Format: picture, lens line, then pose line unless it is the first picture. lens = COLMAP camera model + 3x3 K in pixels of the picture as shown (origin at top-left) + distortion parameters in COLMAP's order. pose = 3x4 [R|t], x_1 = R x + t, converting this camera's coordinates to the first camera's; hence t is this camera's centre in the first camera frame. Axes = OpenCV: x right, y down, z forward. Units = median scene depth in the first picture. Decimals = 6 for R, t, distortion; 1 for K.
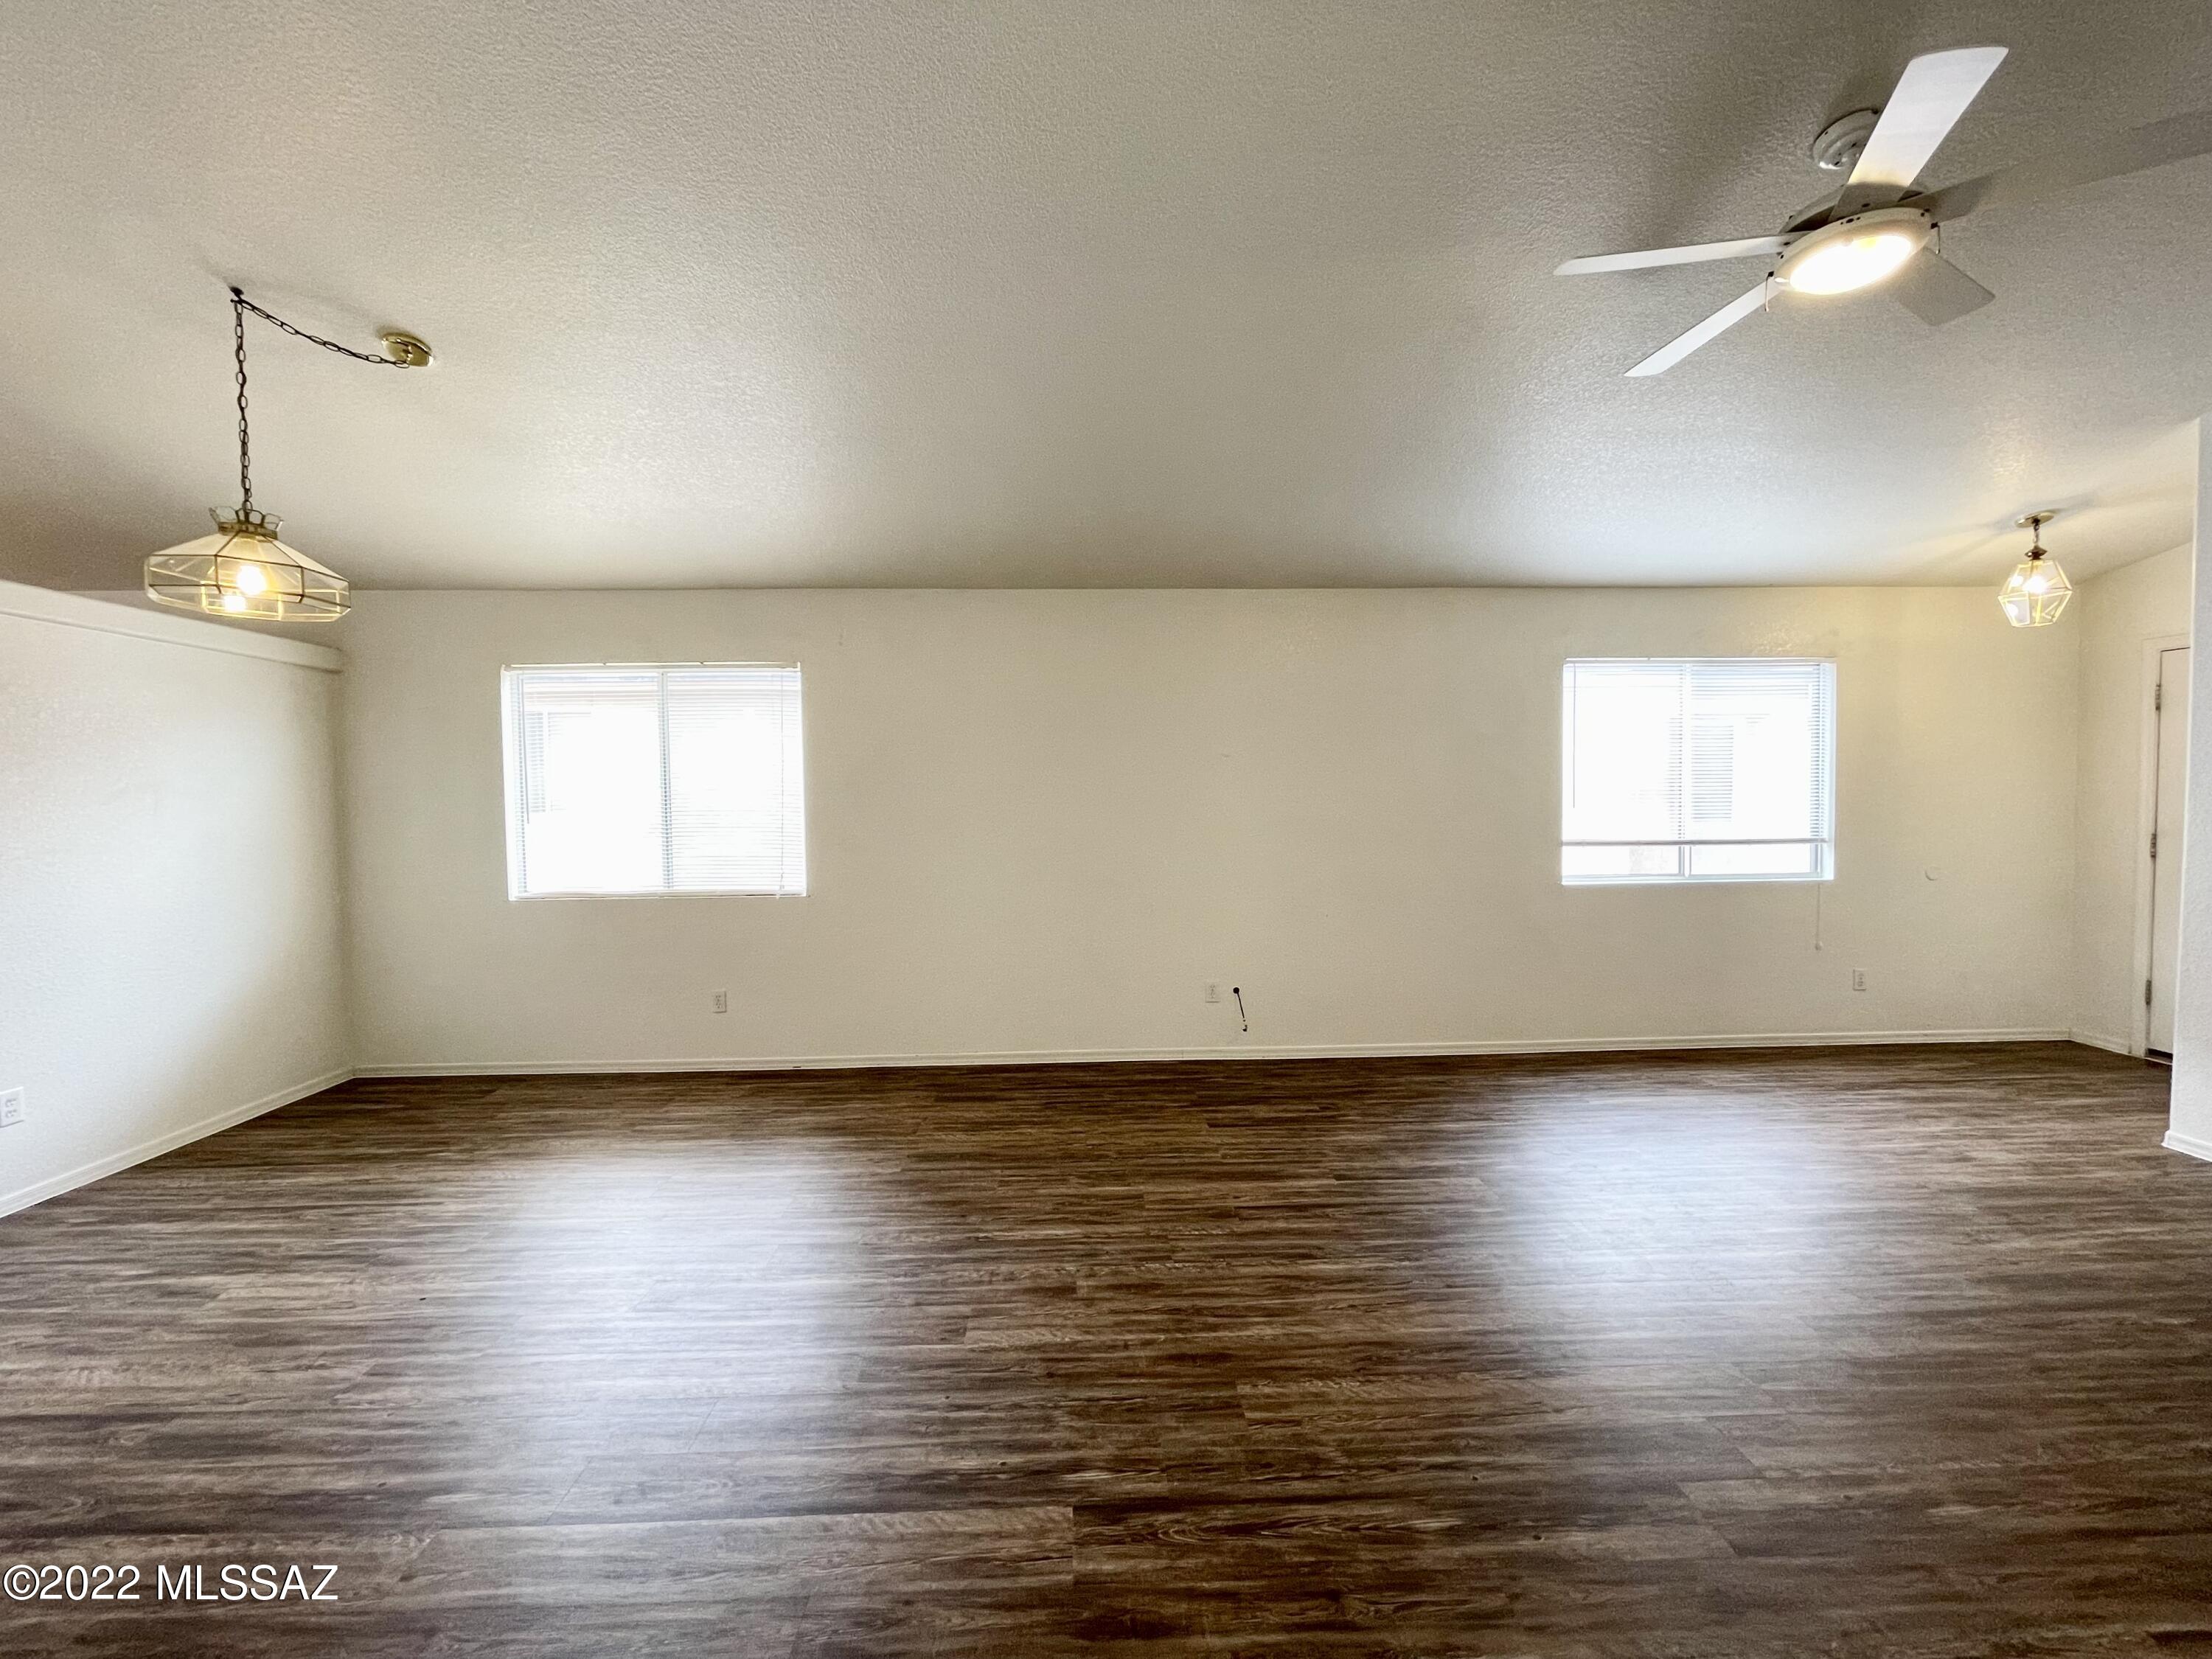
lens RADIAL K [[889.0, 0, 1096.4], [0, 889.0, 824.1], [0, 0, 1]] dist [-0.001257, -0.000028]
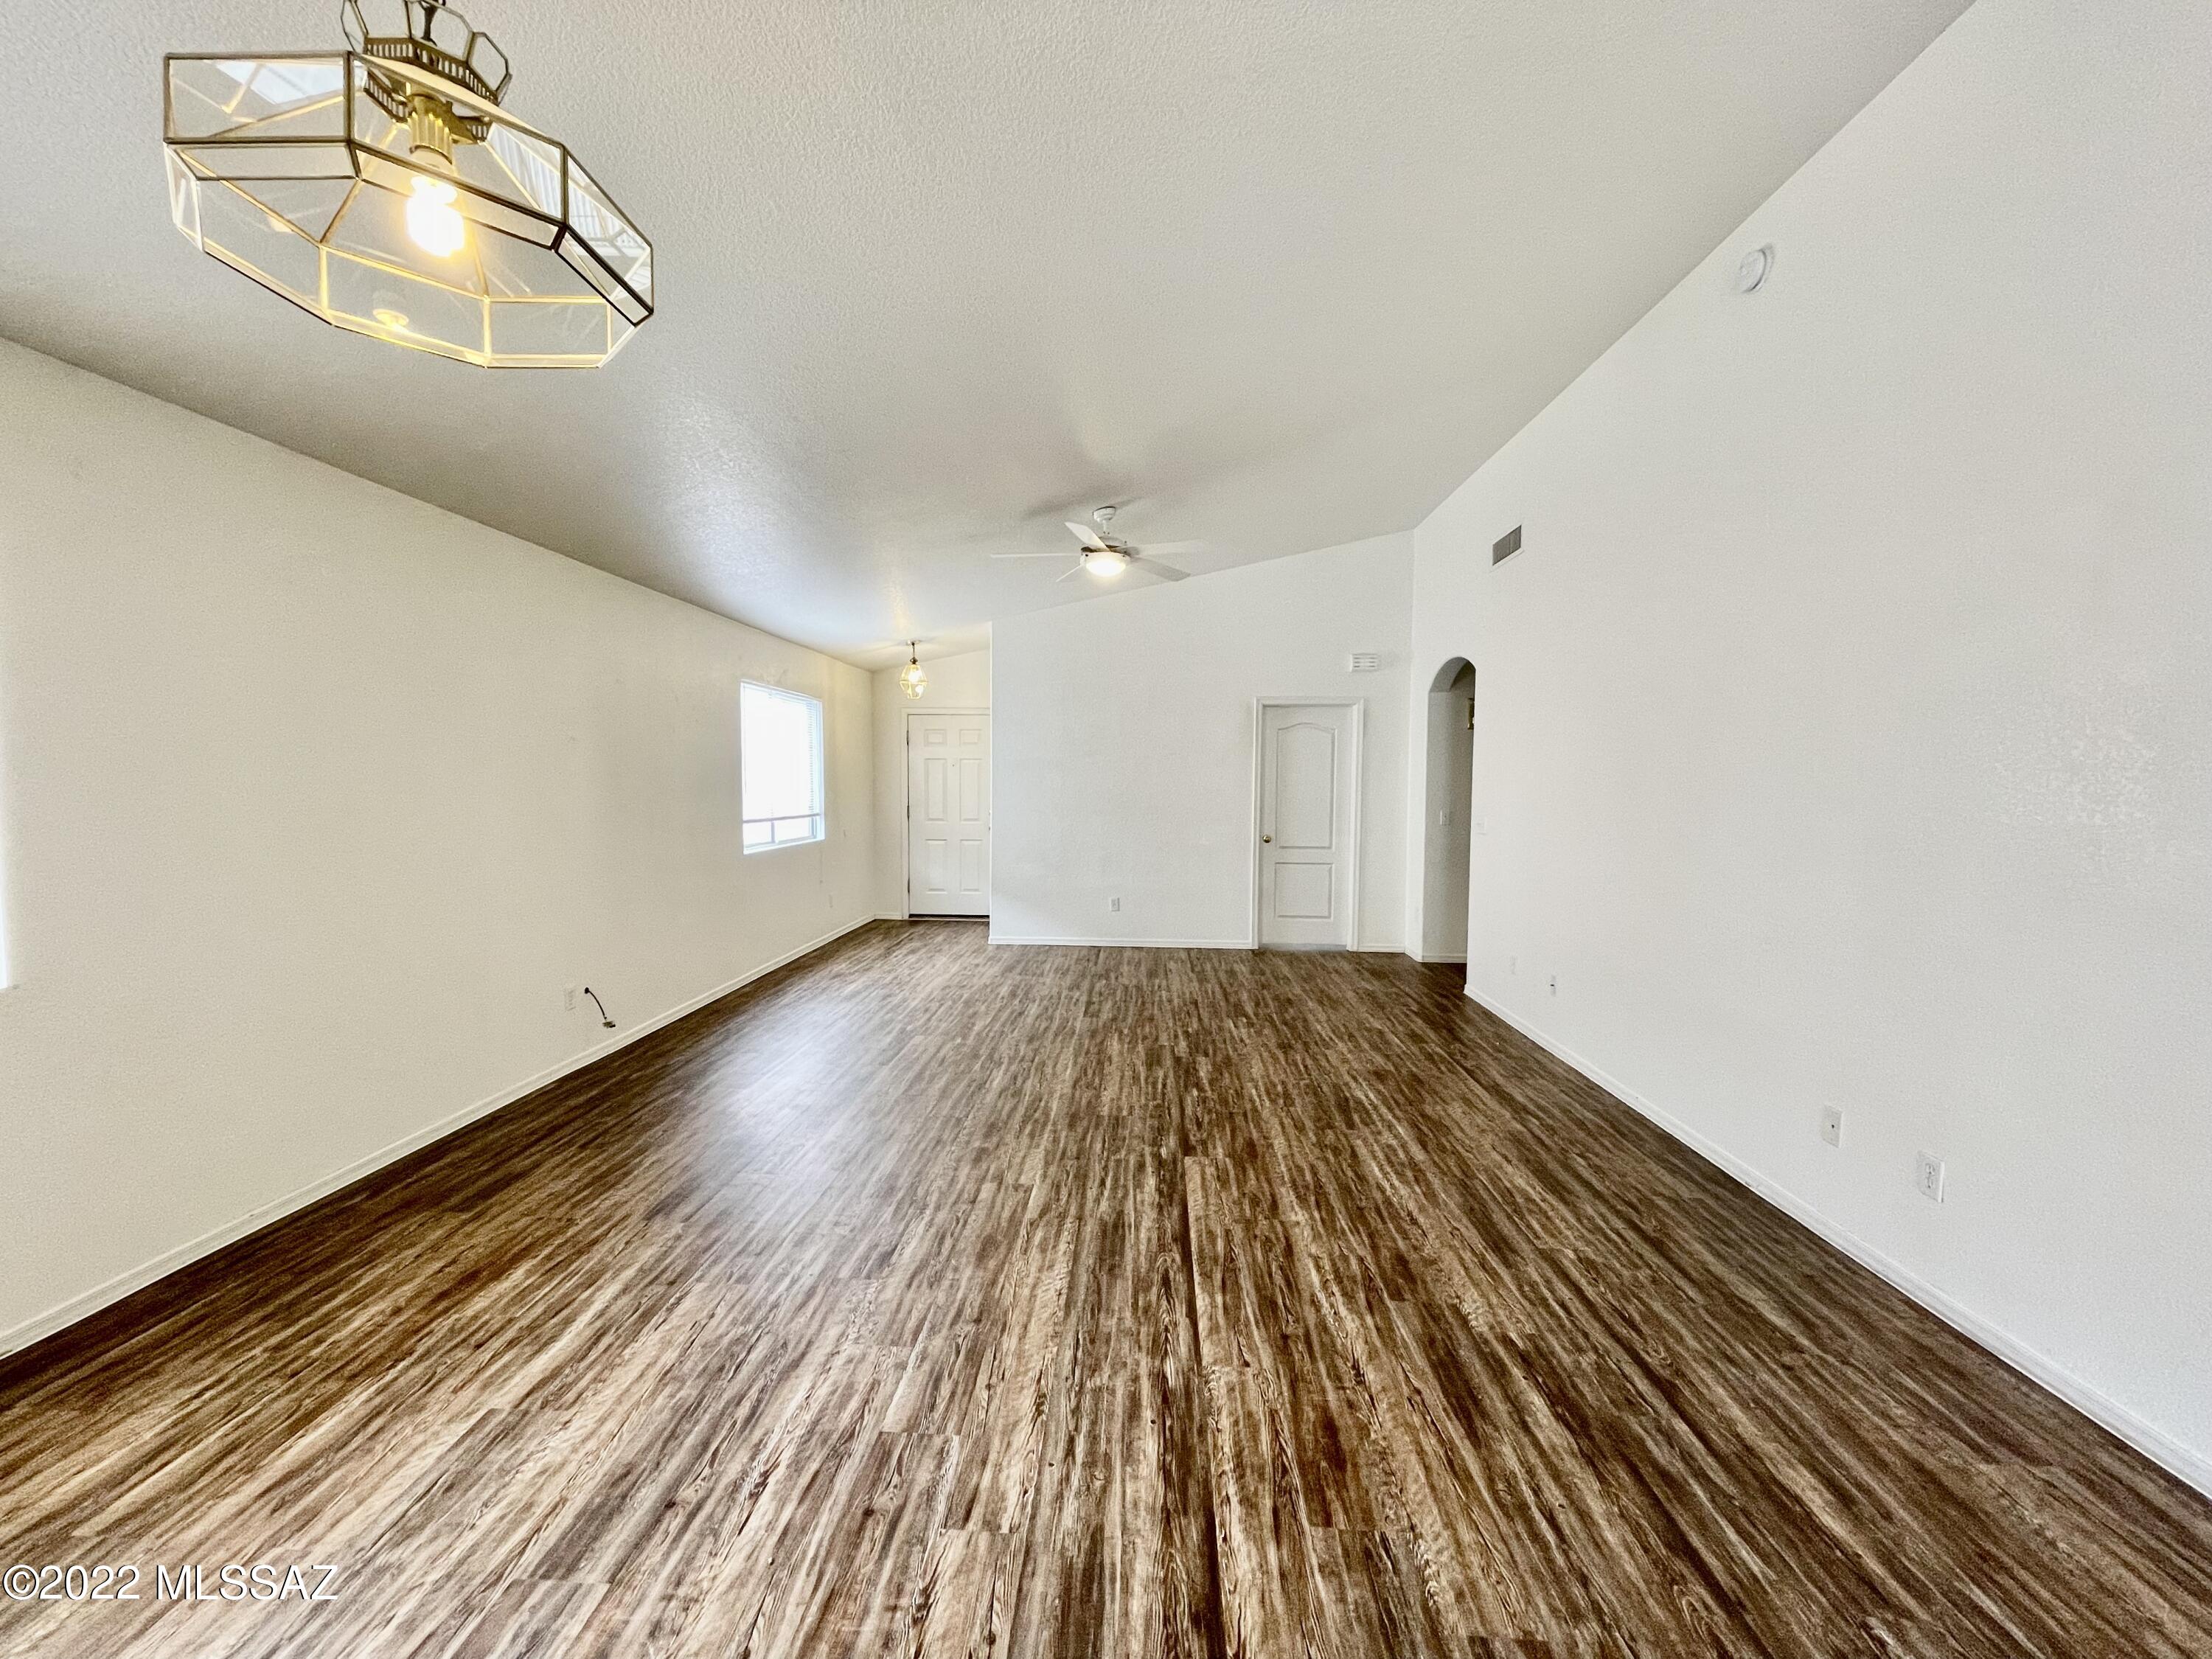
lens RADIAL K [[896.8, 0, 1097.6], [0, 896.8, 829.0], [0, 0, 1]] dist [-0.002058, 0.000840]
pose [[0.093996, -0.043496, 0.994622, -1.282232], [0.025741, 0.998817, 0.041247, -0.012827], [-0.995240, 0.021726, 0.095004, 0.655821]]
